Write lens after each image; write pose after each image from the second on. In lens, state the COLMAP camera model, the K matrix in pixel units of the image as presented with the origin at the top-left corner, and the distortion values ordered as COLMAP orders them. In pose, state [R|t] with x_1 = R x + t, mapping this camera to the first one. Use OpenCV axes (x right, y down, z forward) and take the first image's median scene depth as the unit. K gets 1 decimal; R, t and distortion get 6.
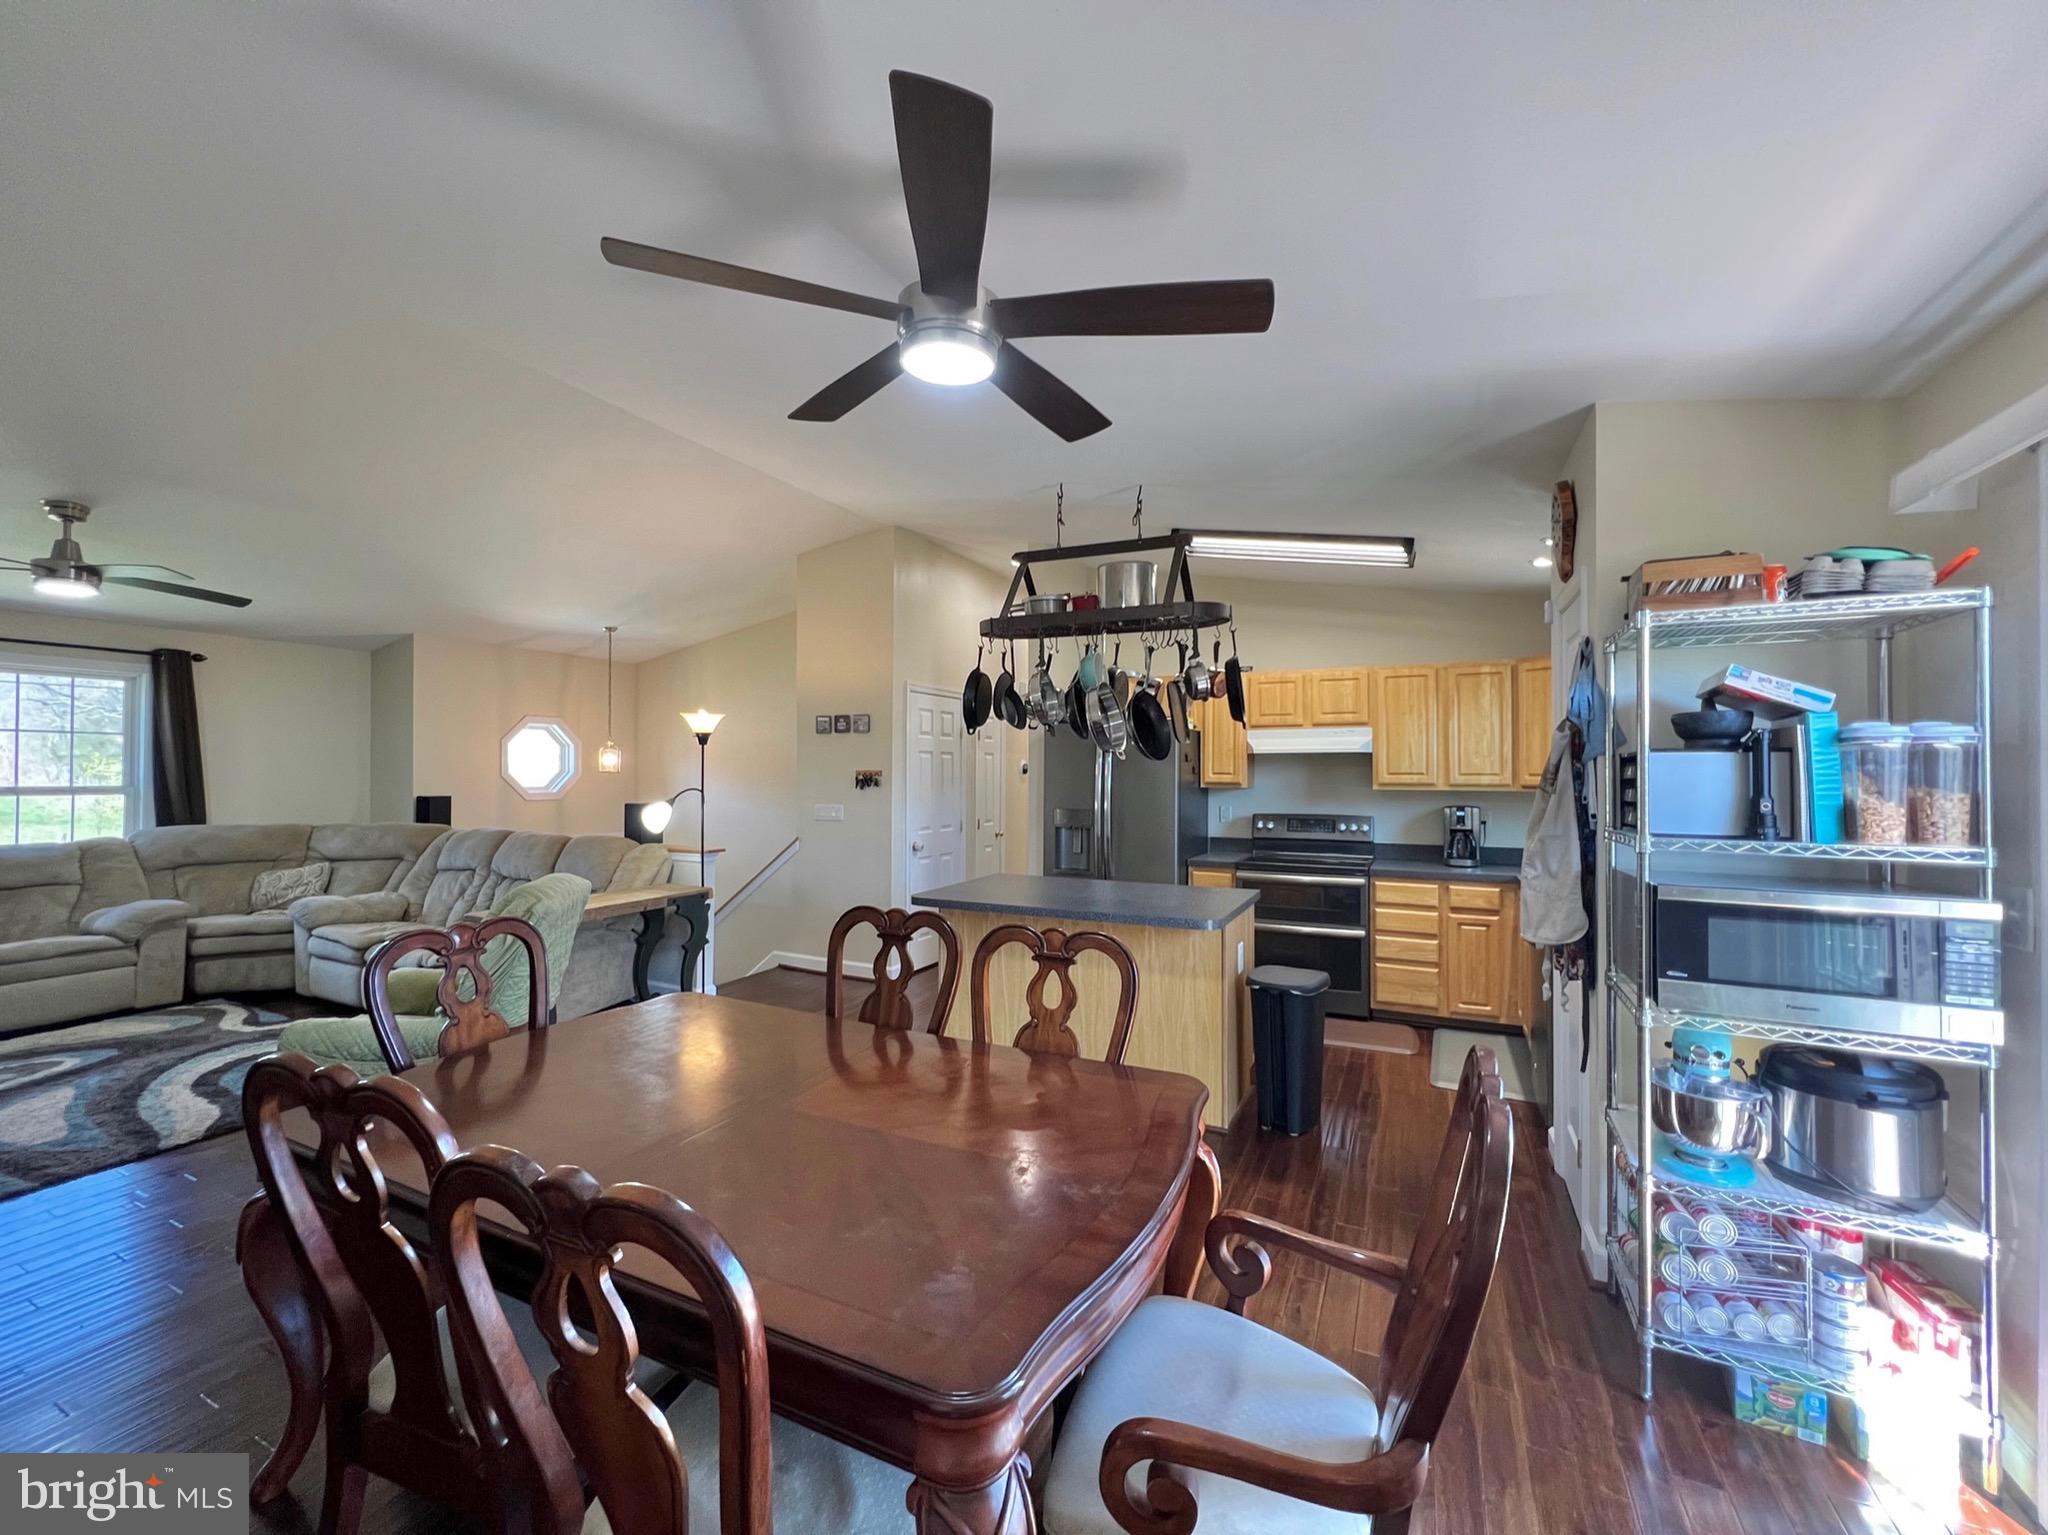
lens RADIAL K [[819.5, 0, 1024.5], [0, 819.5, 765.2], [0, 0, 1]] dist [-0.001531, 0.000212]
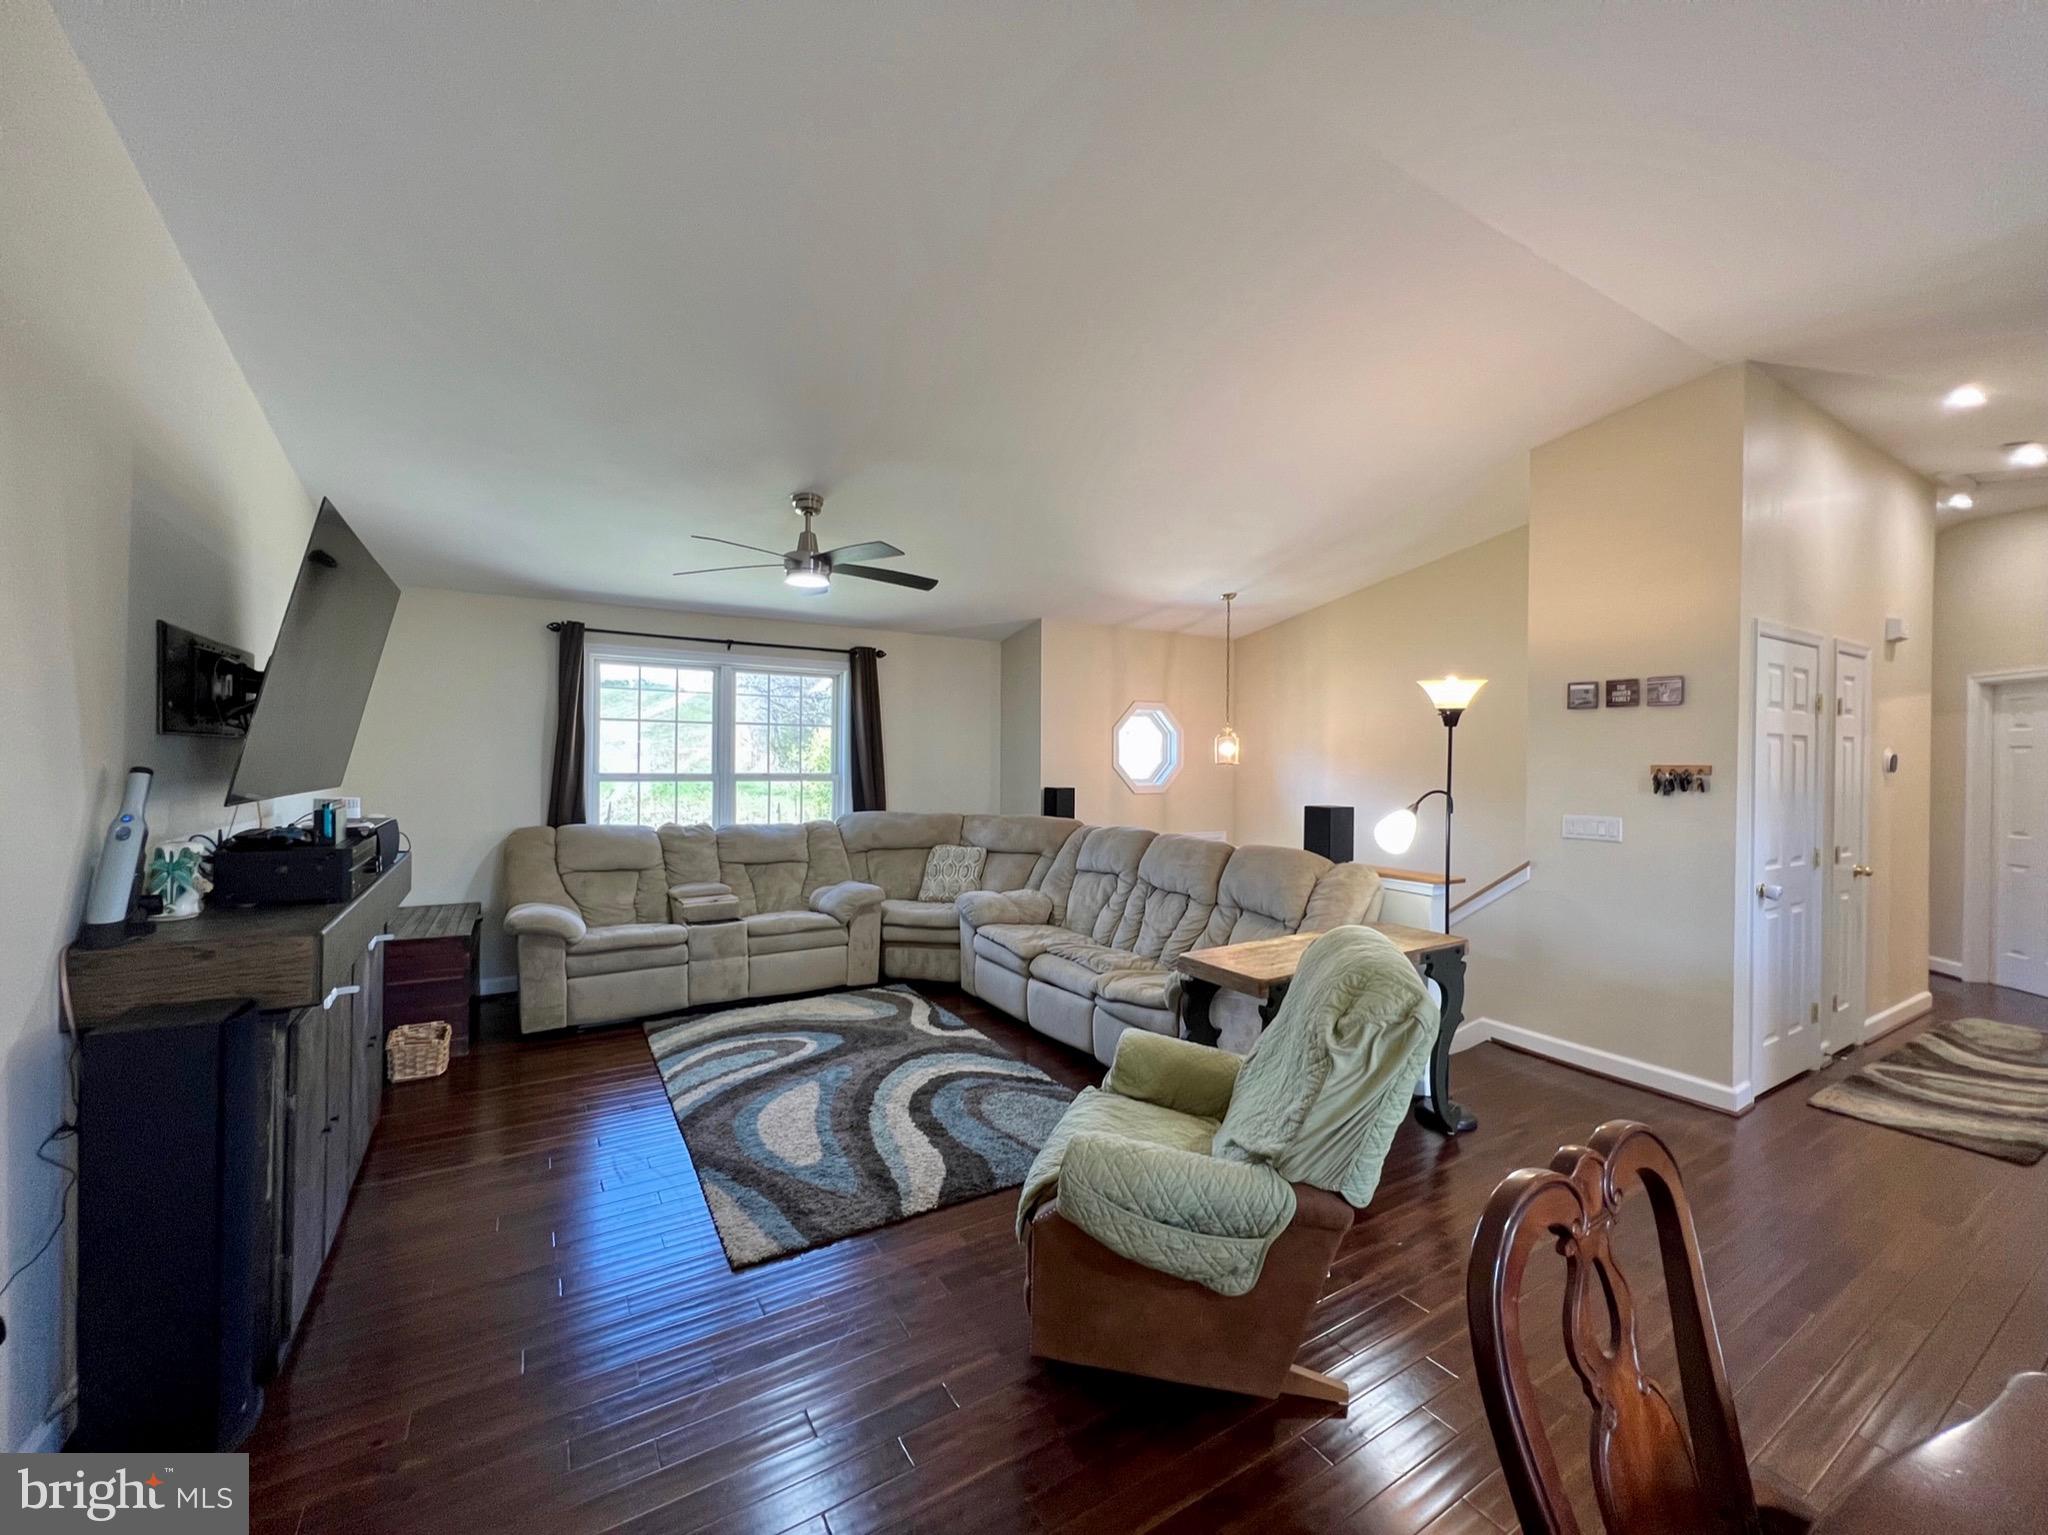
lens RADIAL K [[819.5, 0, 1021.4], [0, 819.5, 766.7], [0, 0, 1]] dist [-0.001531, 0.000212]
pose [[0.841279, 0.009927, -0.540510, -0.297455], [-0.002074, 0.999883, 0.015135, -0.001095], [0.540597, -0.011612, 0.841201, 0.214963]]
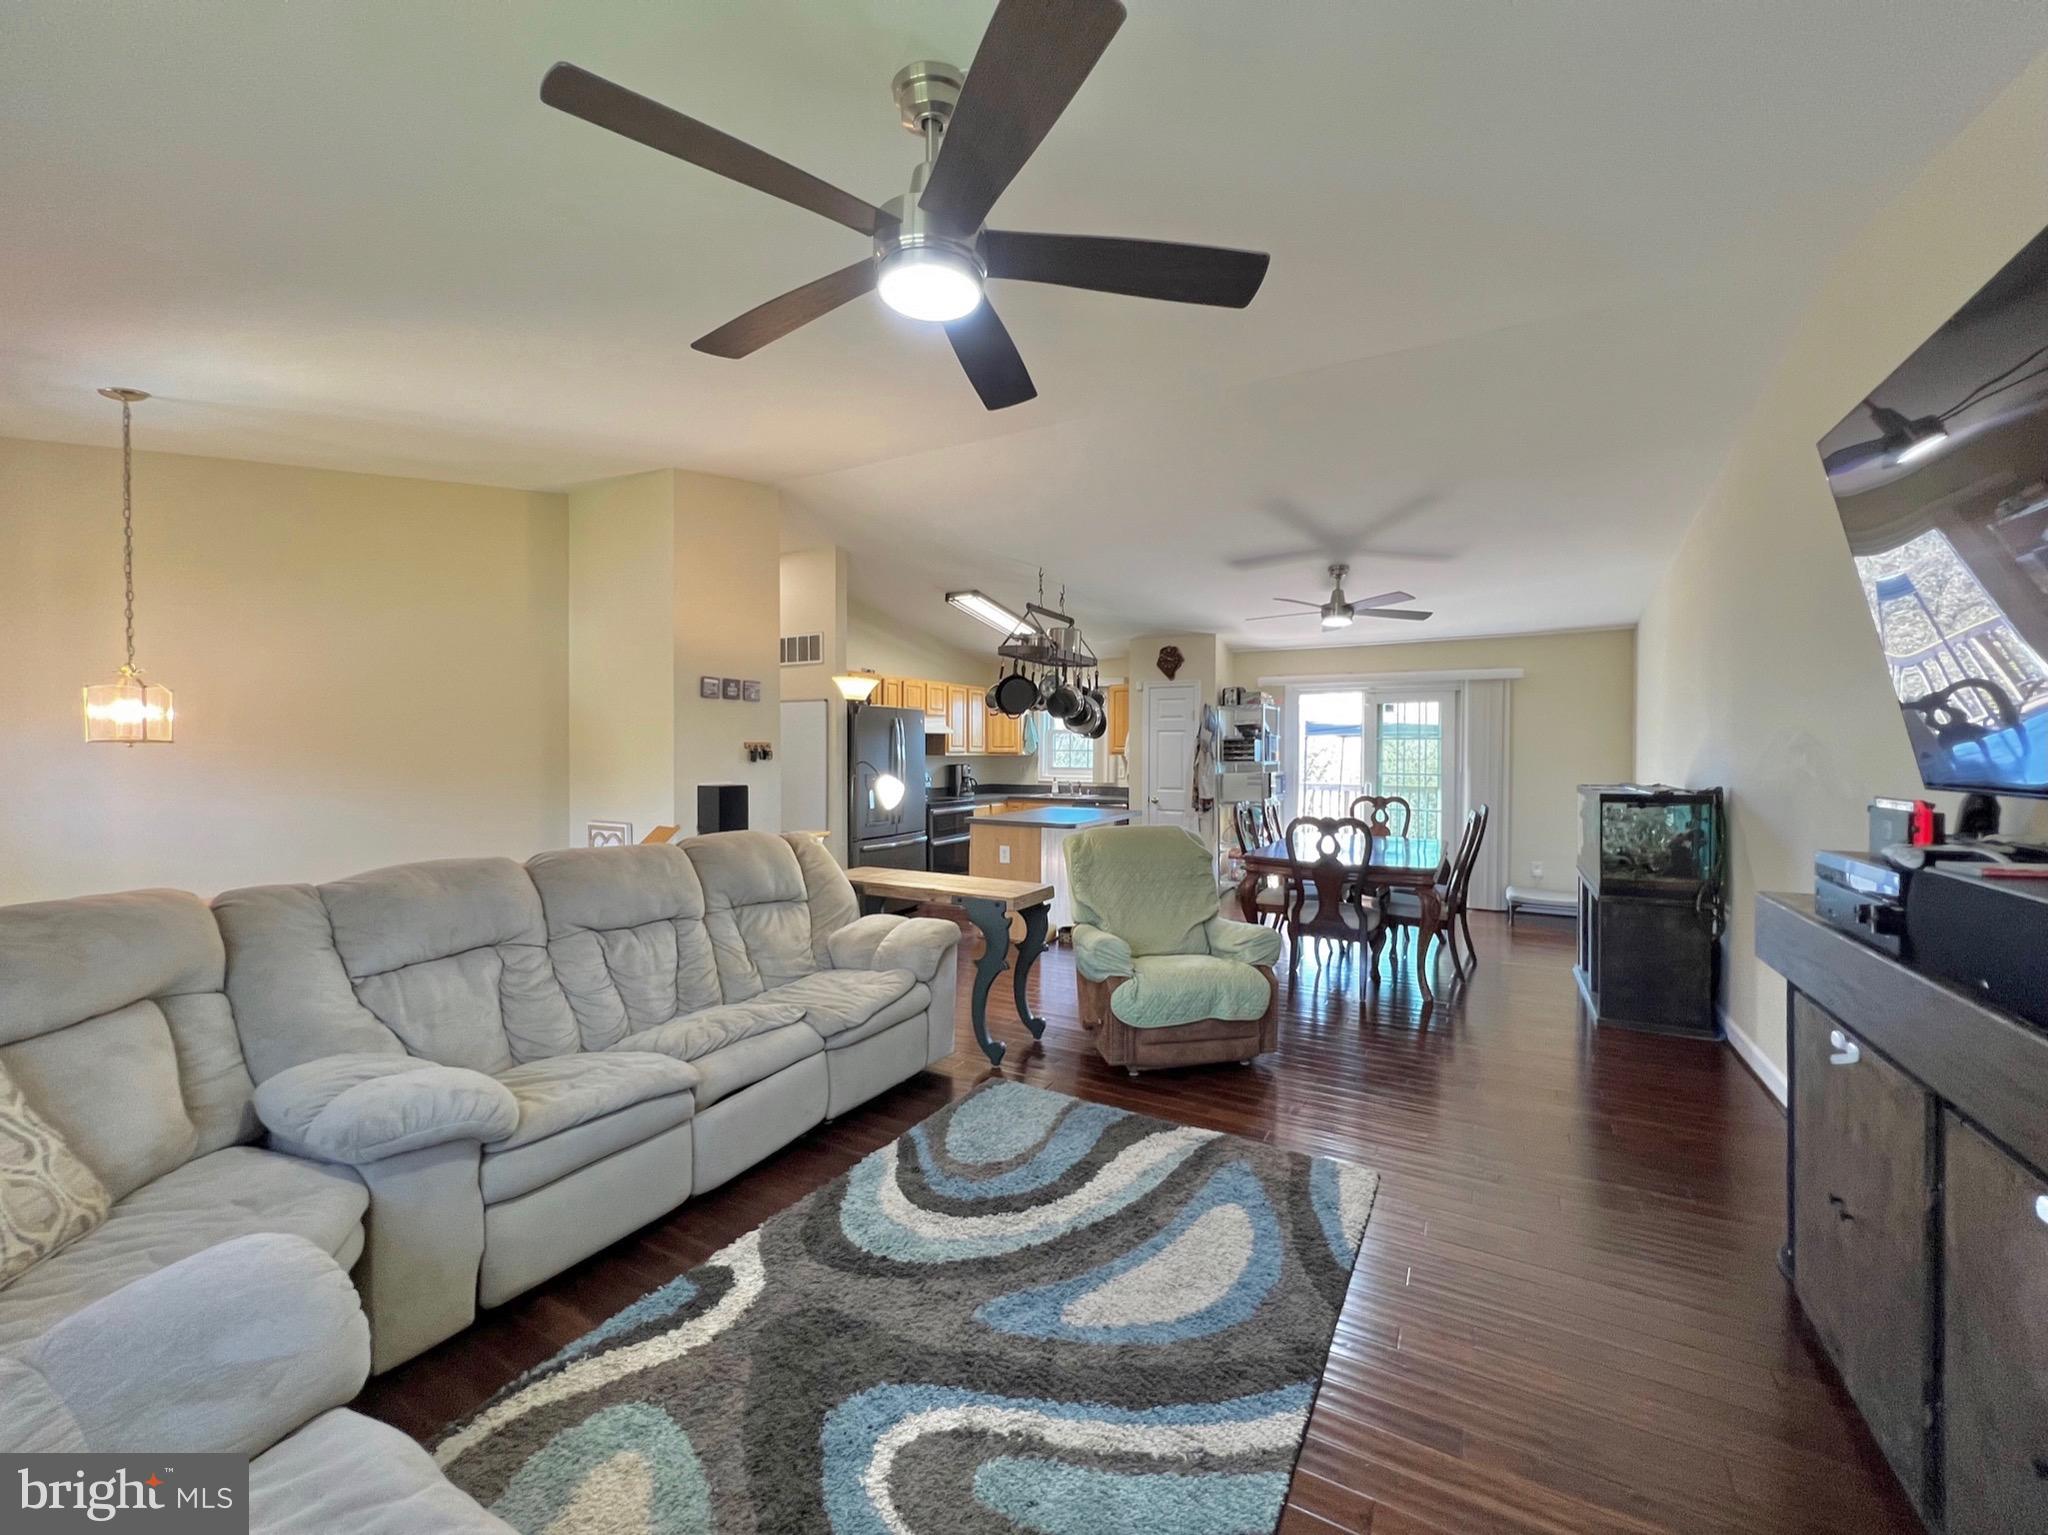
lens RADIAL K [[819.5, 0, 1019.5], [0, 819.5, 765.5], [0, 0, 1]] dist [-0.001531, 0.000212]
pose [[0.064110, -0.021946, 0.997702, -1.185217], [-0.008408, 0.999711, 0.022530, 0.010074], [-0.997907, -0.009833, 0.063907, 0.694061]]
